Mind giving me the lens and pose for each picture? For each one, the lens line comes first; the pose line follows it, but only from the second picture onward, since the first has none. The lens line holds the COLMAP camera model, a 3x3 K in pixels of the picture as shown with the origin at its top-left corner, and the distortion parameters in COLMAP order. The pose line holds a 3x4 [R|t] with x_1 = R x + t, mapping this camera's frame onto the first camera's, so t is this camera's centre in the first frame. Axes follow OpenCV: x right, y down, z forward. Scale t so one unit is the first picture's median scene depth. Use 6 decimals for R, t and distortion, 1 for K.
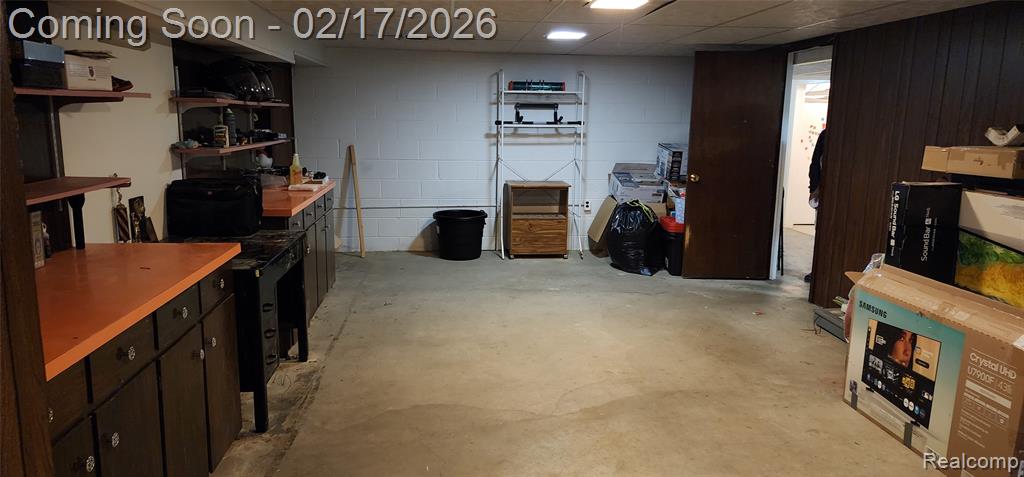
lens RADIAL K [[672.7, 0, 512.0], [0, 672.7, 238.5], [0, 0, 1]] dist [0.042899, -0.001787]
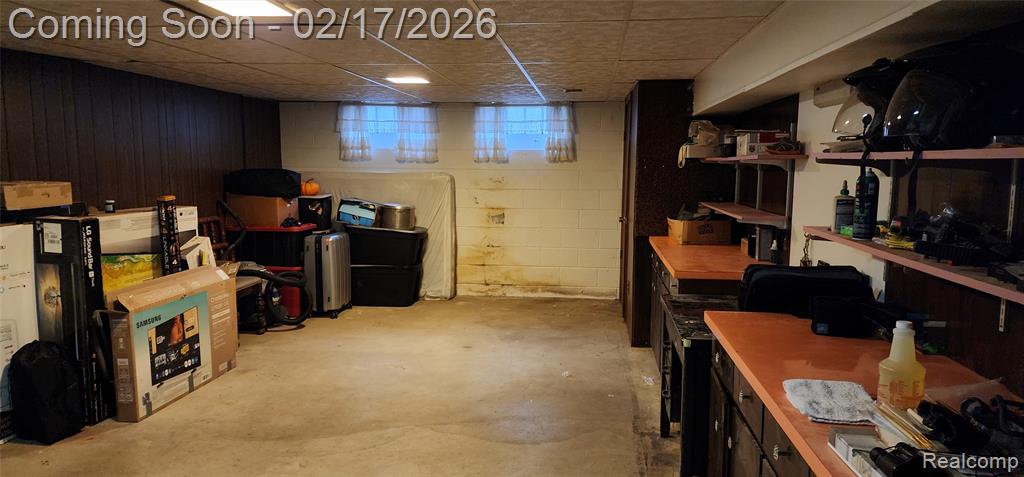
lens RADIAL K [[672.7, 0, 512.0], [0, 672.7, 238.5], [0, 0, 1]] dist [0.042899, -0.001787]
pose [[-0.974724, -0.051028, 0.217508, -0.328919], [0.015118, 0.956271, 0.292090, -0.370487], [-0.222901, 0.287995, -0.931329, 1.944501]]
